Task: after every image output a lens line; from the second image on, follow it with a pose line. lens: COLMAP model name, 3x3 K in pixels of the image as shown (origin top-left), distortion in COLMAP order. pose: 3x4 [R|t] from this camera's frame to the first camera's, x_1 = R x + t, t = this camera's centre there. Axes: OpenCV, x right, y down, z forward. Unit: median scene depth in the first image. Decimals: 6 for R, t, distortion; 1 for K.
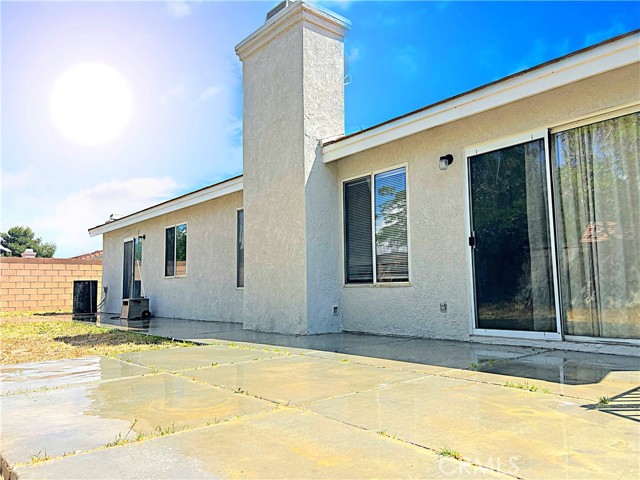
lens RADIAL K [[485.7, 0, 329.9], [0, 485.7, 241.7], [0, 0, 1]] dist [0.040209, -0.009636]
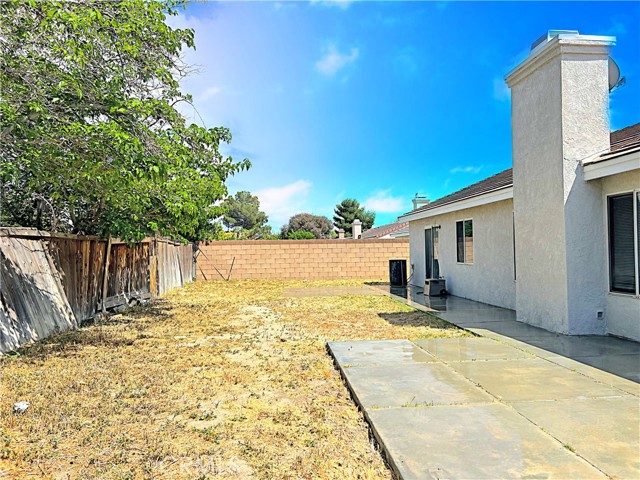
lens RADIAL K [[485.7, 0, 329.9], [0, 485.7, 241.7], [0, 0, 1]] dist [0.040209, -0.009636]
pose [[0.823012, -0.008228, -0.567964, 0.140761], [0.054223, 0.996467, 0.064136, -0.126799], [0.565430, -0.083582, 0.820550, -0.242351]]
